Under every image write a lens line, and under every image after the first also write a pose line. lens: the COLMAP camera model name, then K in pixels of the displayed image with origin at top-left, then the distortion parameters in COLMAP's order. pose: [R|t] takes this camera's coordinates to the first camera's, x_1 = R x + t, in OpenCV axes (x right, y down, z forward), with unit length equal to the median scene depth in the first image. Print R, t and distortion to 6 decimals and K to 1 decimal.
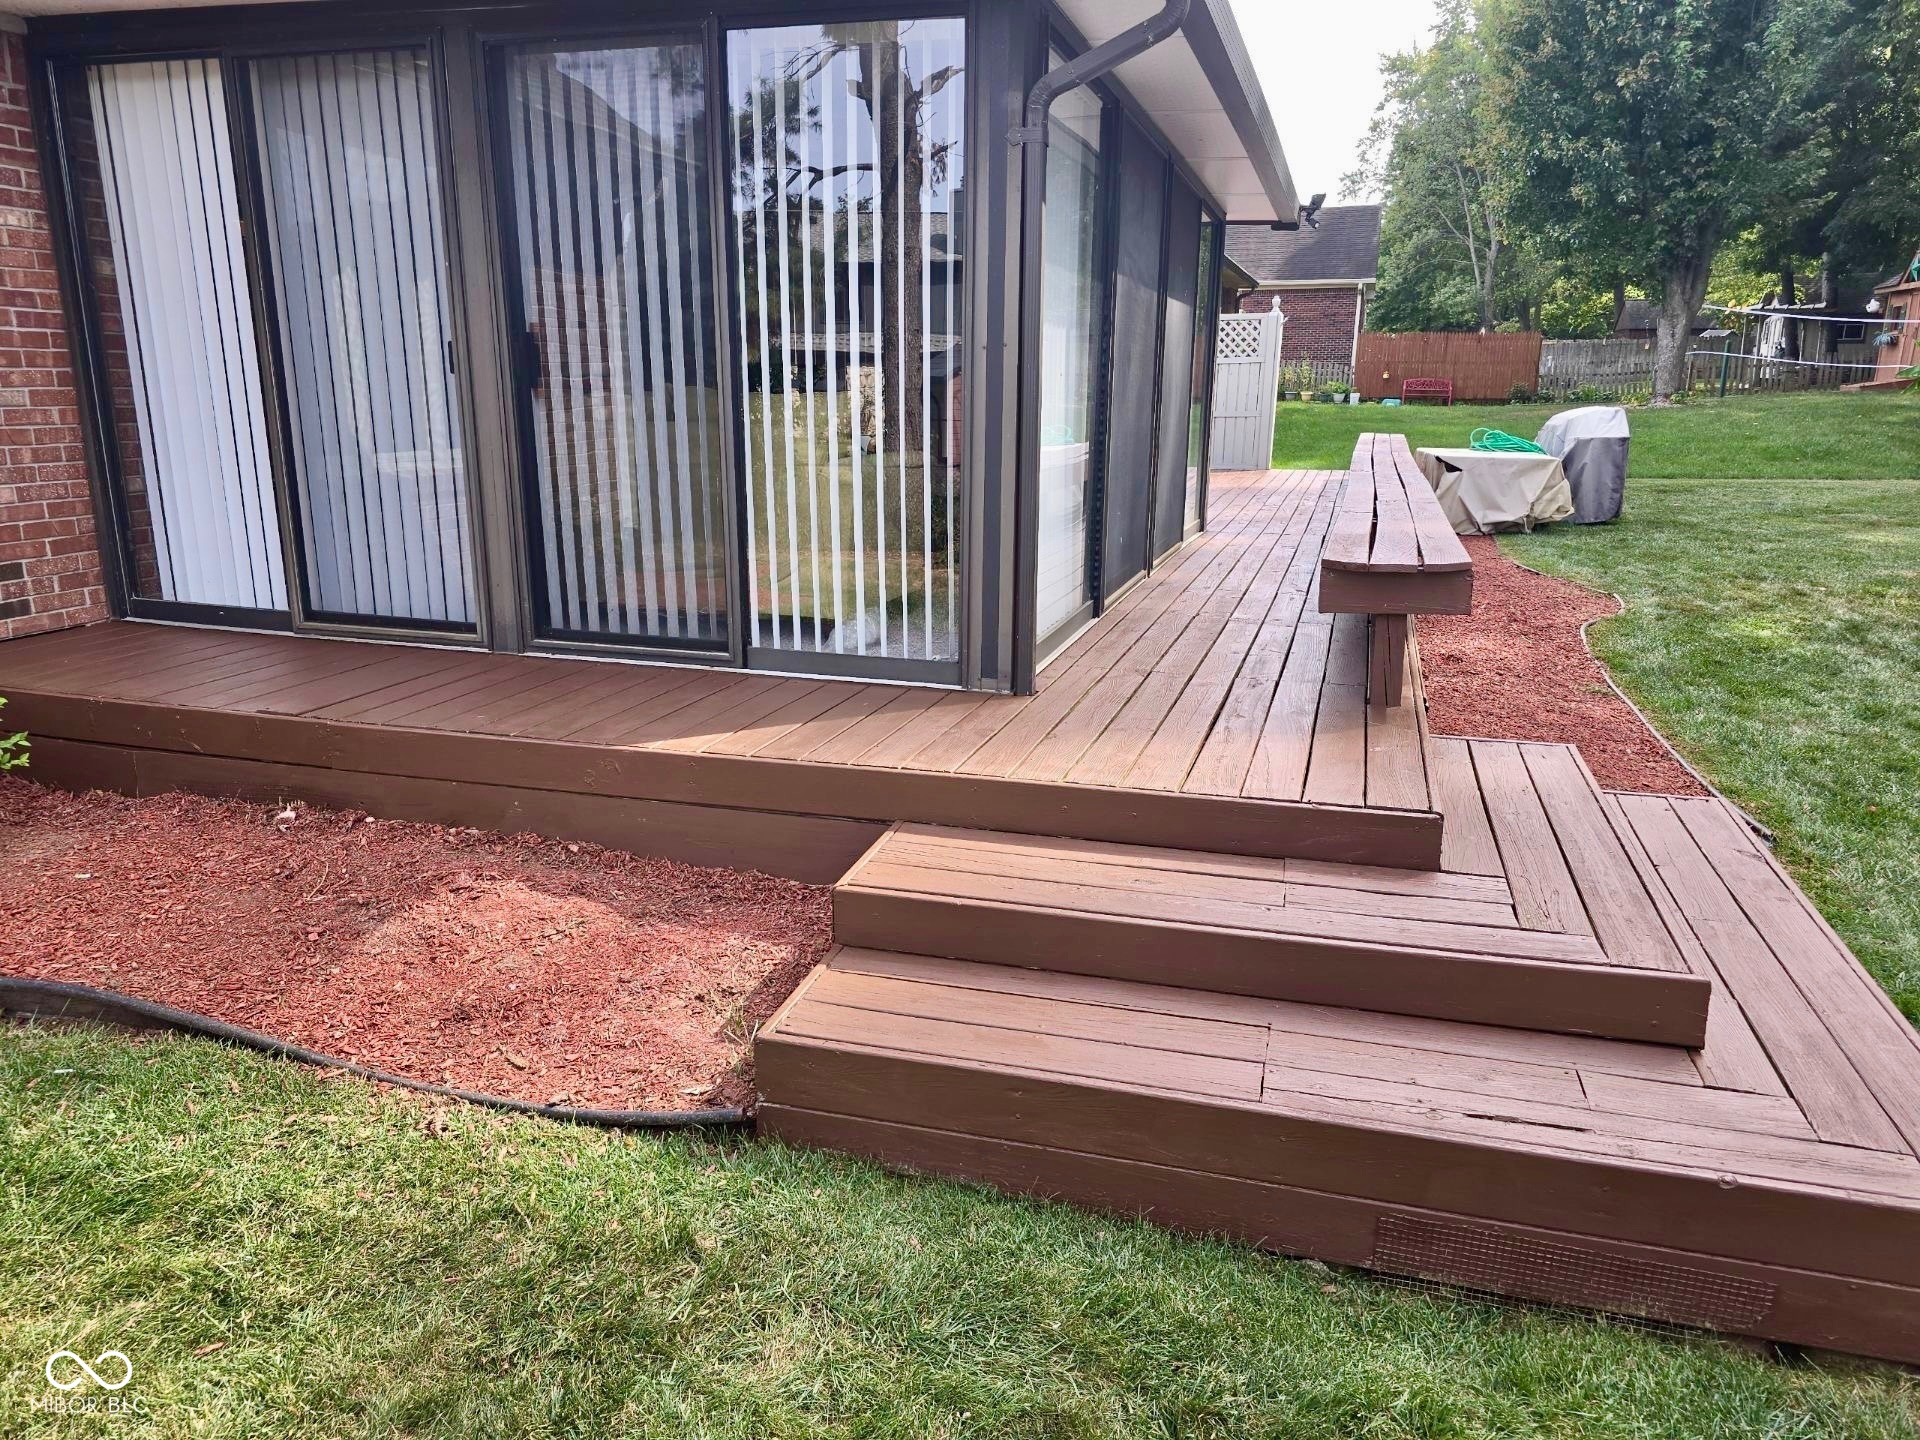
lens RADIAL K [[1373.4, 0, 960.0], [0, 1373.4, 720.0], [0, 0, 1]] dist [0.071959, 0.000161]
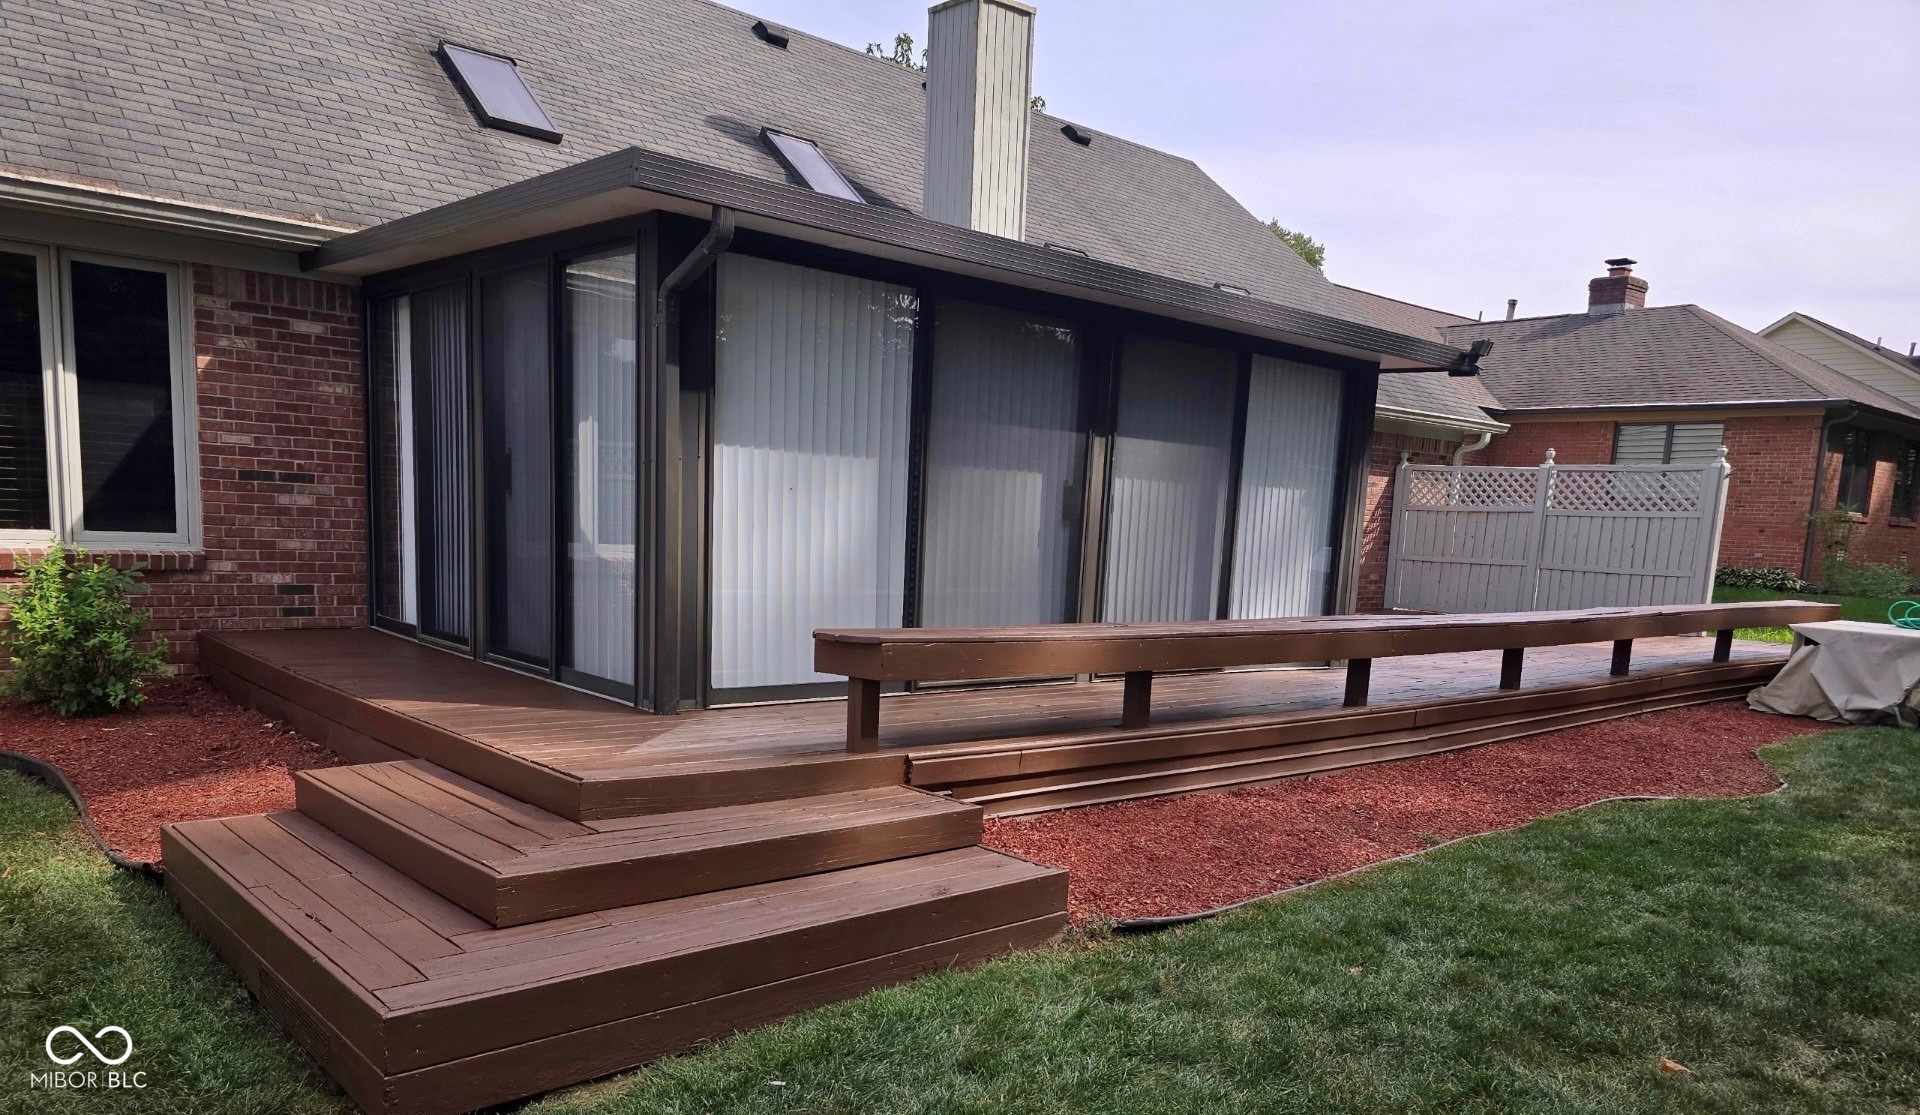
lens RADIAL K [[1338.0, 0, 959.0], [0, 1338.0, 697.4], [0, 0, 1]] dist [0.237706, 0.000119]
pose [[0.849111, 0.109228, -0.516798, 0.862144], [-0.169904, 0.982869, -0.071422, 0.009194], [0.500143, 0.148451, 0.853123, -0.025568]]
